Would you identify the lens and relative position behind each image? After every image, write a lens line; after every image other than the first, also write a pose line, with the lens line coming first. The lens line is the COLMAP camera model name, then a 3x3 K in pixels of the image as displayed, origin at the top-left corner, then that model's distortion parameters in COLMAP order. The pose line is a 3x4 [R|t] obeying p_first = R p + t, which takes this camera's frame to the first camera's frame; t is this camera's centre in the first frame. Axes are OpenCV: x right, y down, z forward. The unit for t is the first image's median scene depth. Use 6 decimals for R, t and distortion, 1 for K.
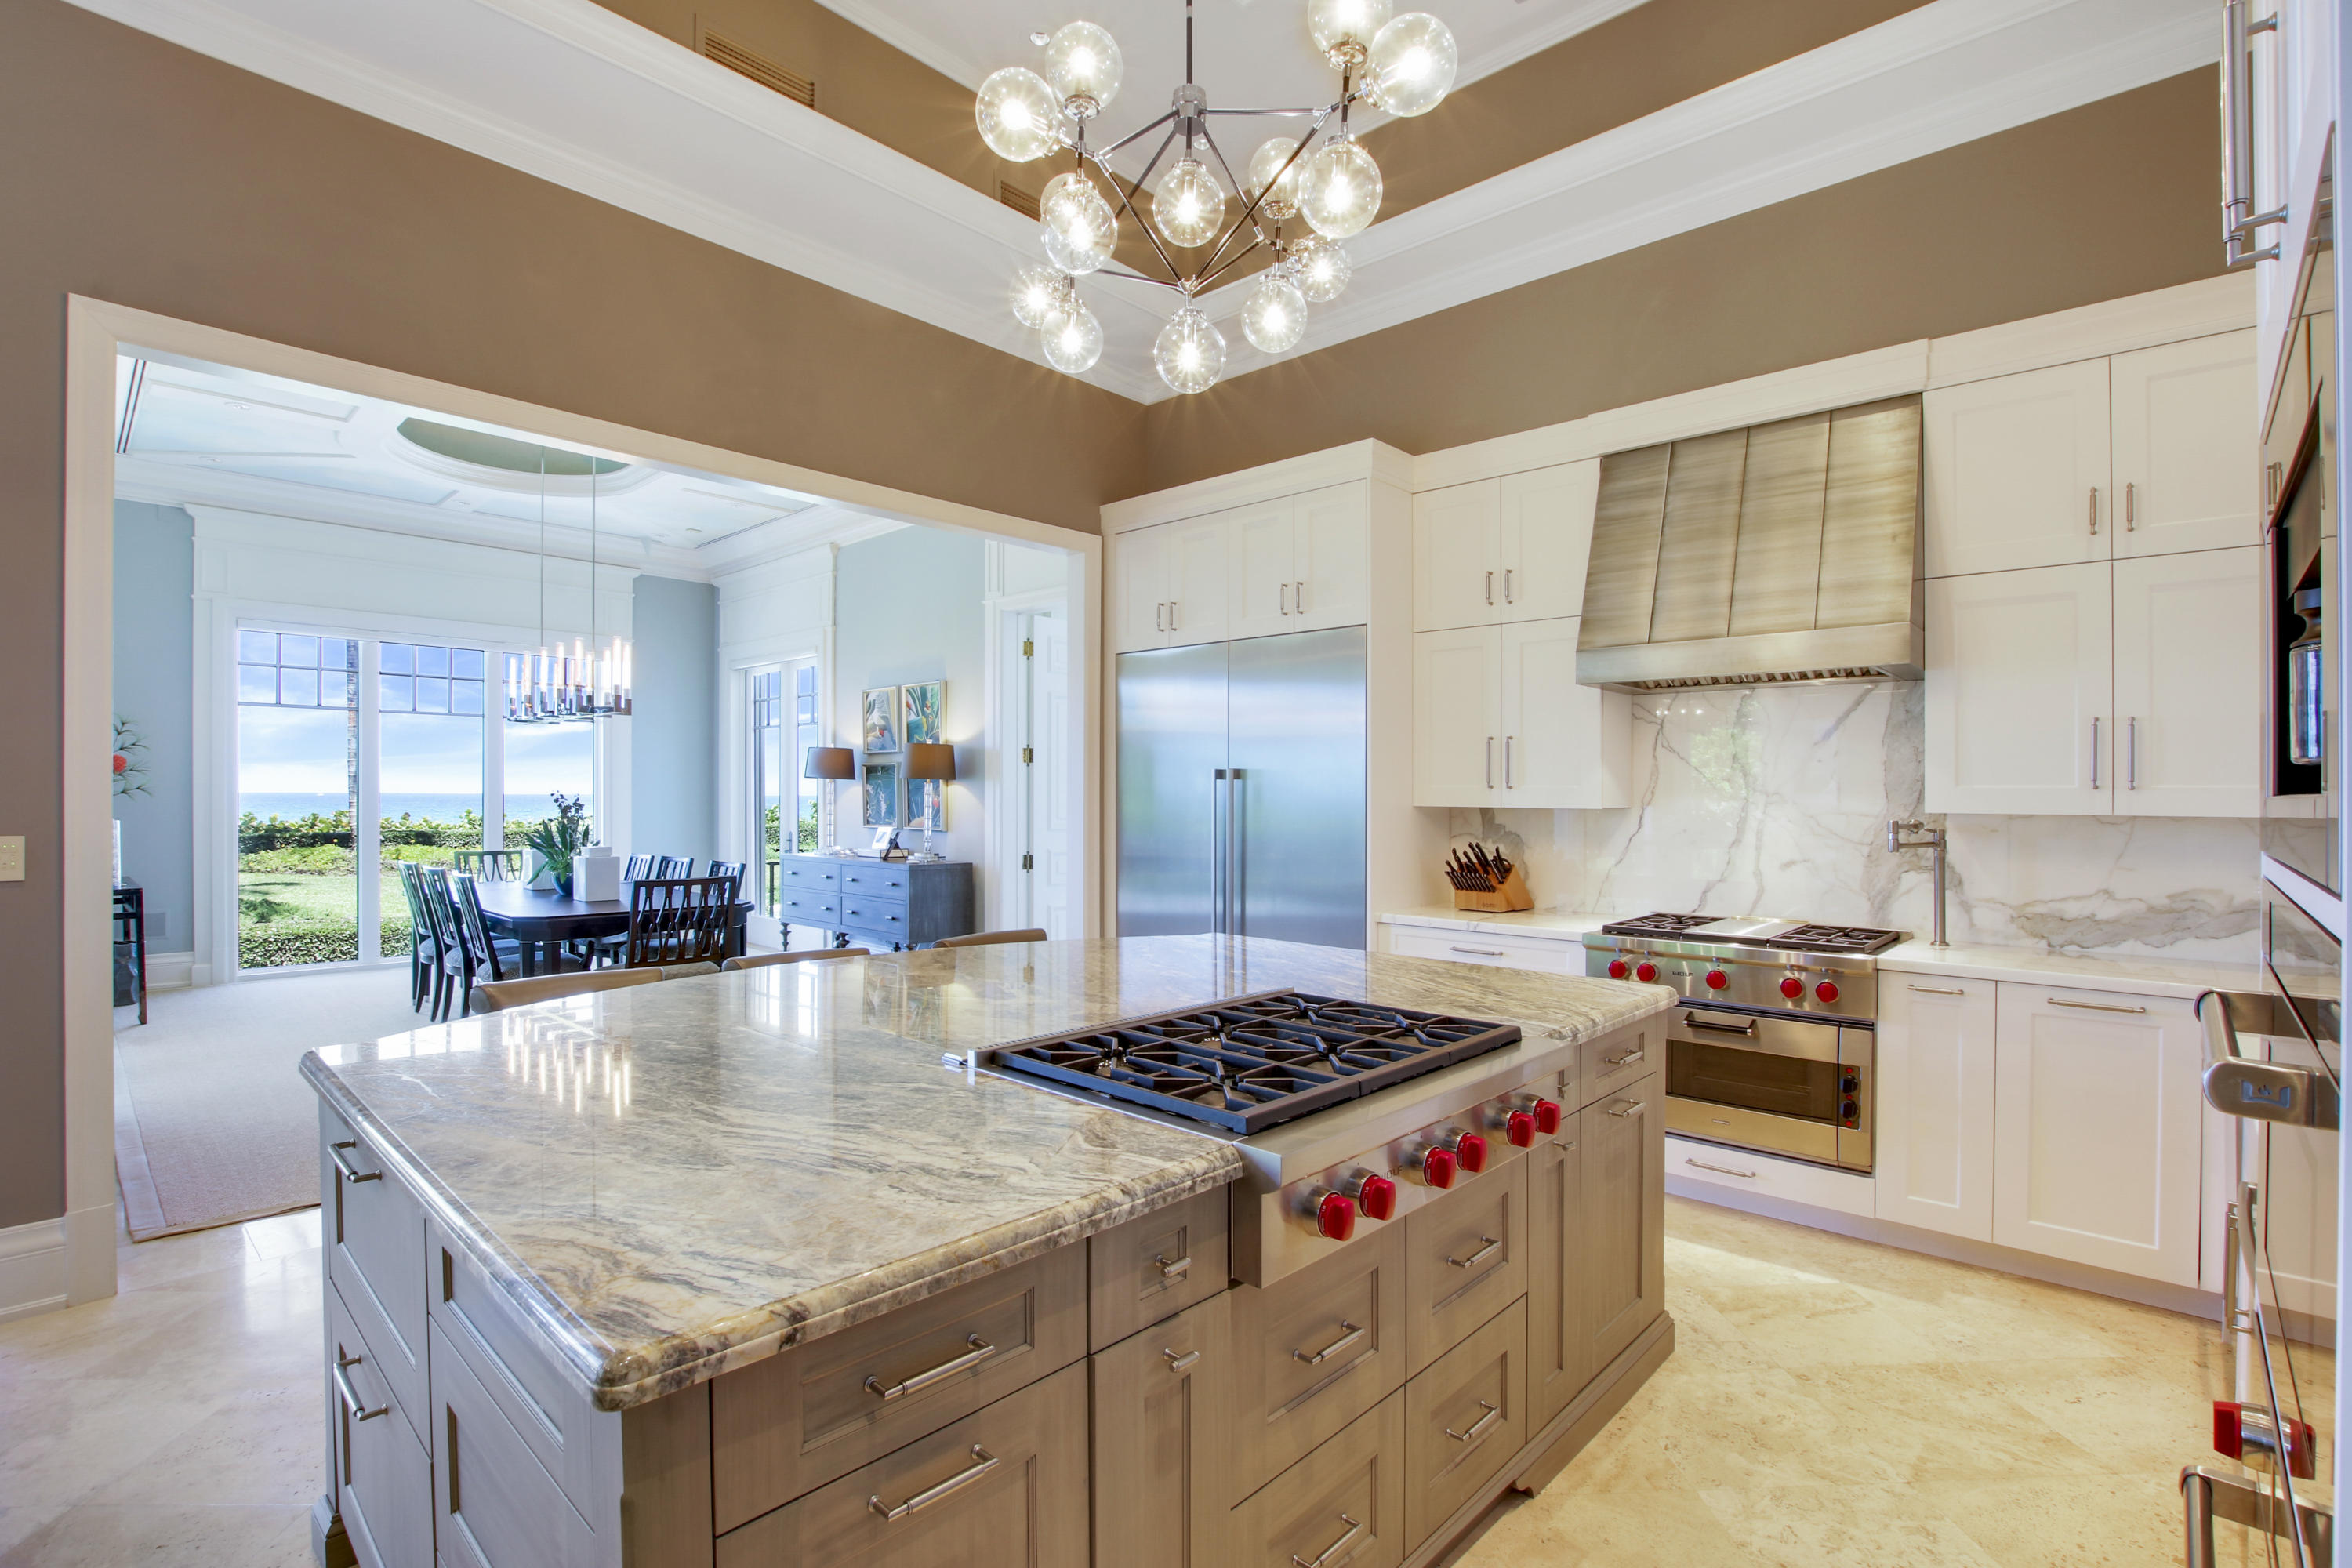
lens RADIAL K [[1088.5, 0, 1182.6], [0, 1088.5, 796.7], [0, 0, 1]] dist [-0.028968, 0.002961]
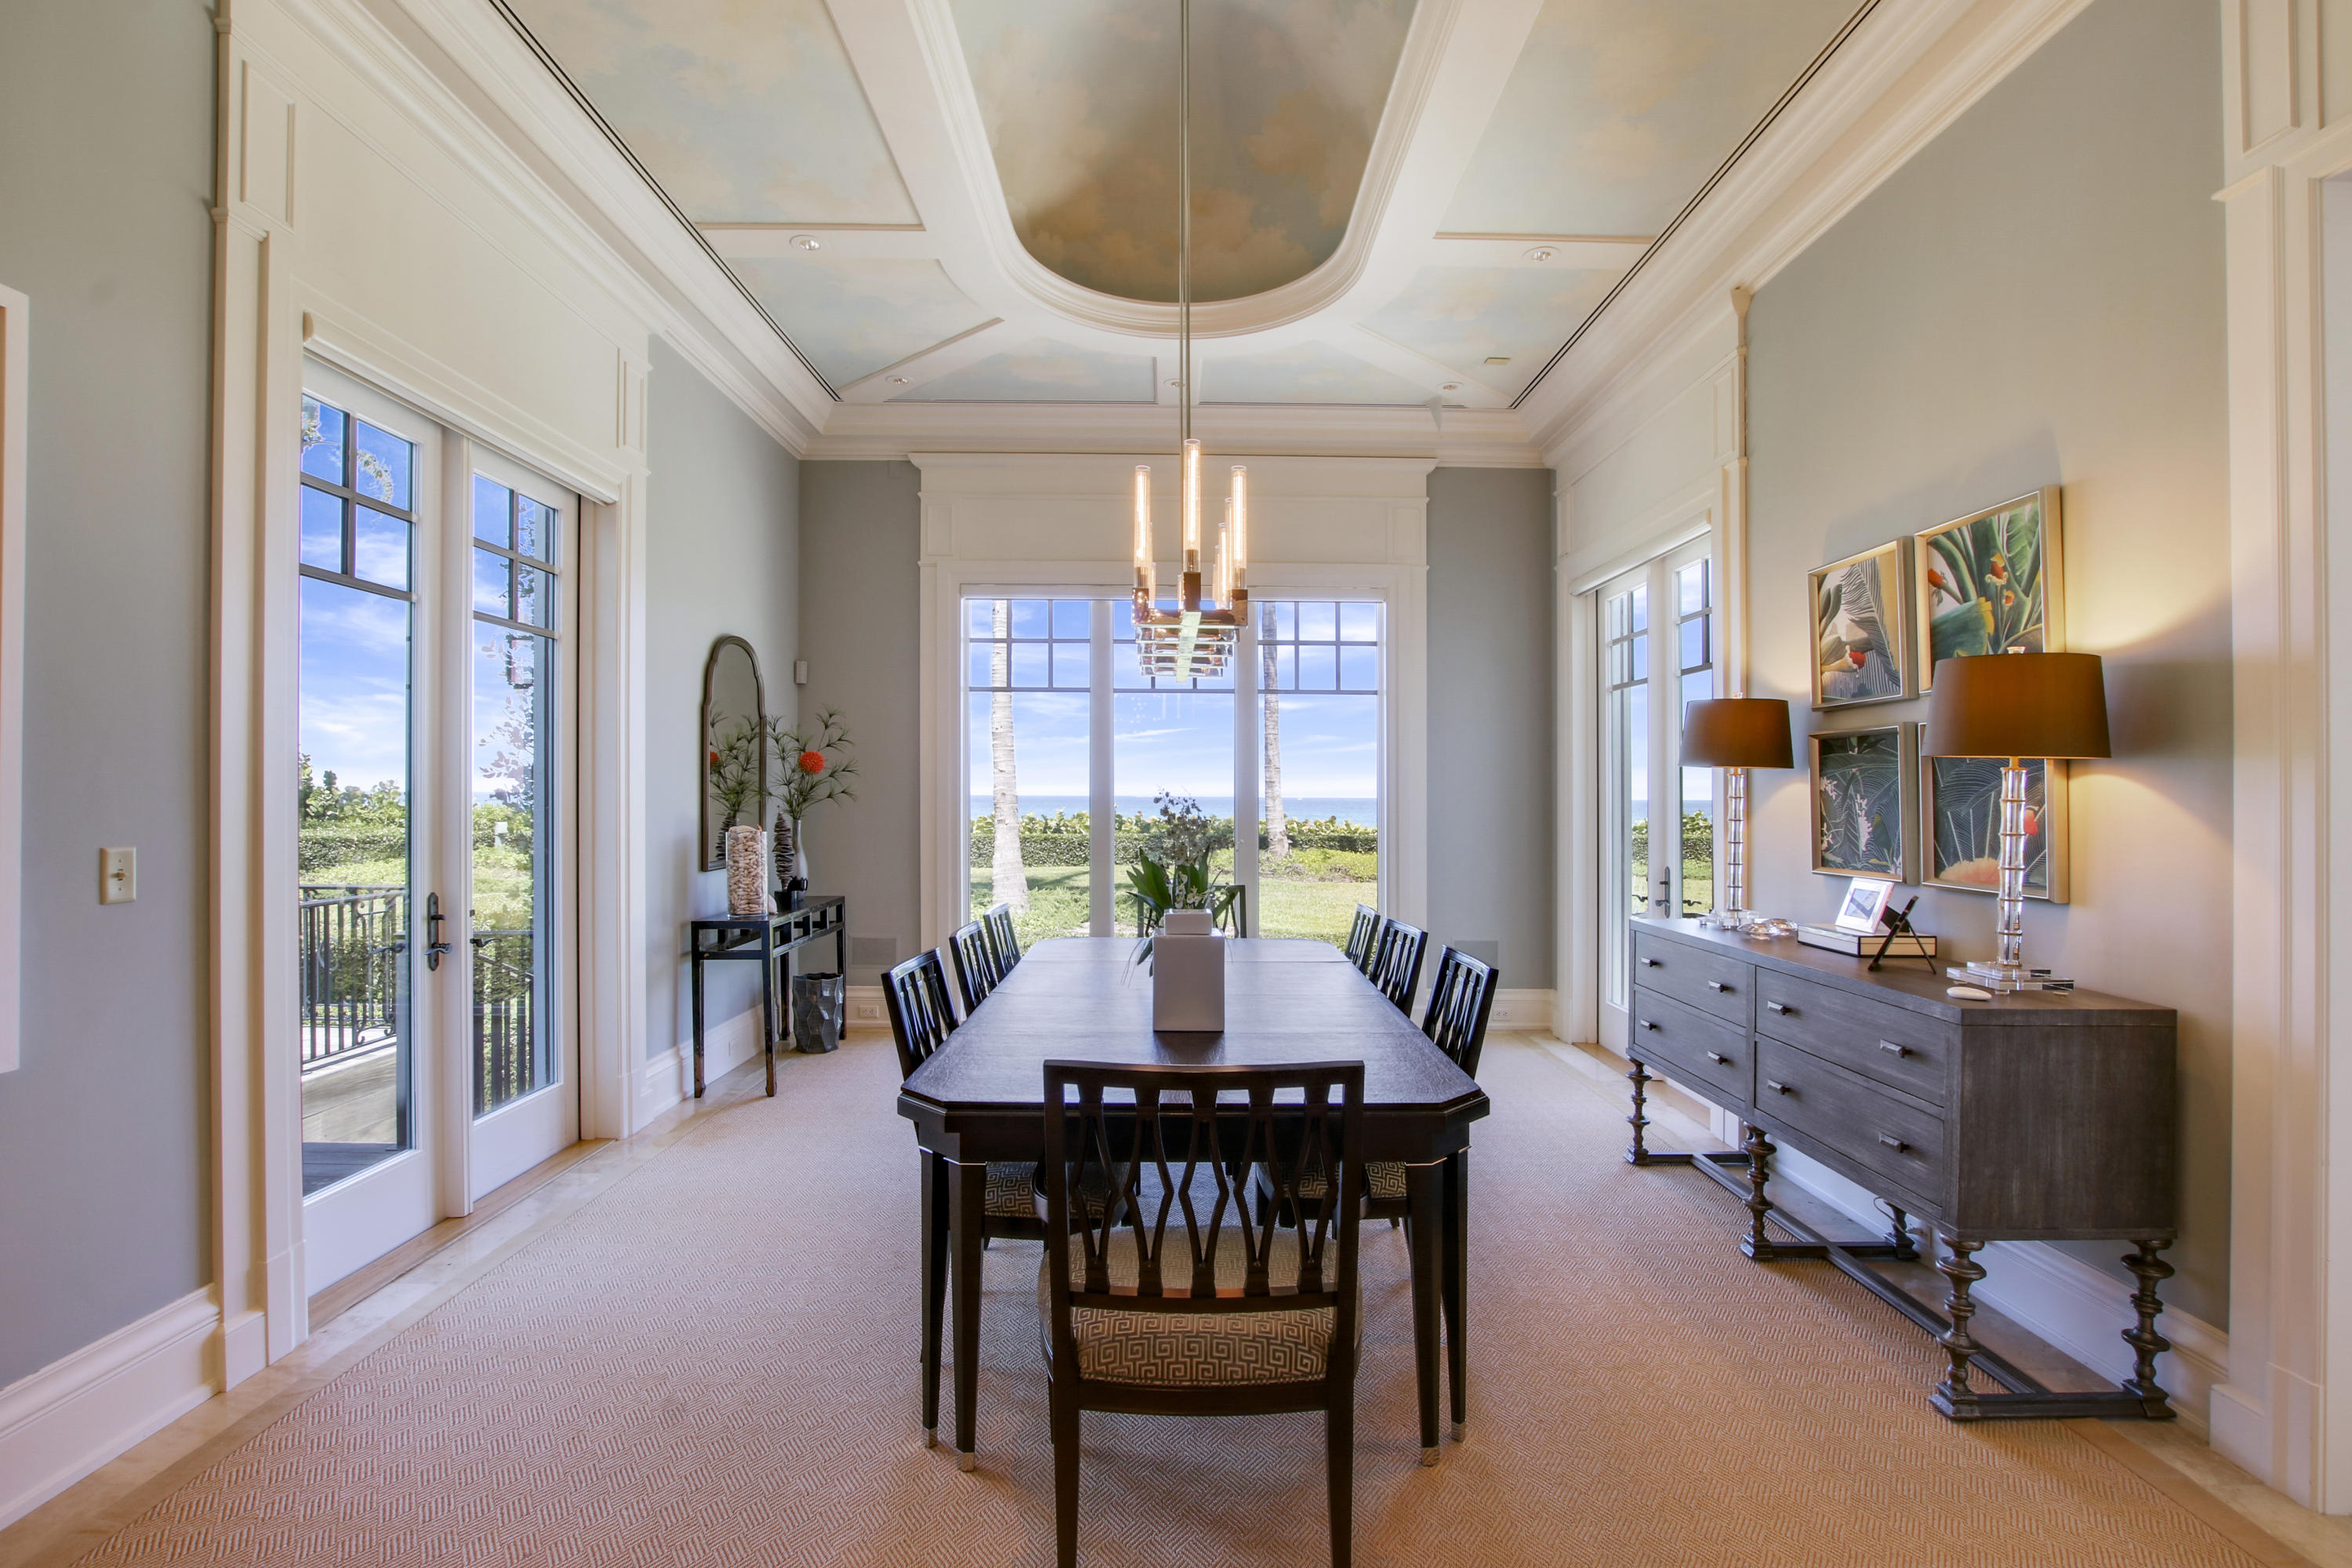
lens RADIAL K [[1088.5, 0, 1180.2], [0, 1088.5, 789.9], [0, 0, 1]] dist [-0.028968, 0.002961]
pose [[0.685797, -0.005540, -0.727772, -0.157114], [-0.003006, 0.999941, -0.010443, -0.001096], [0.727787, 0.009349, 0.685740, 0.530885]]
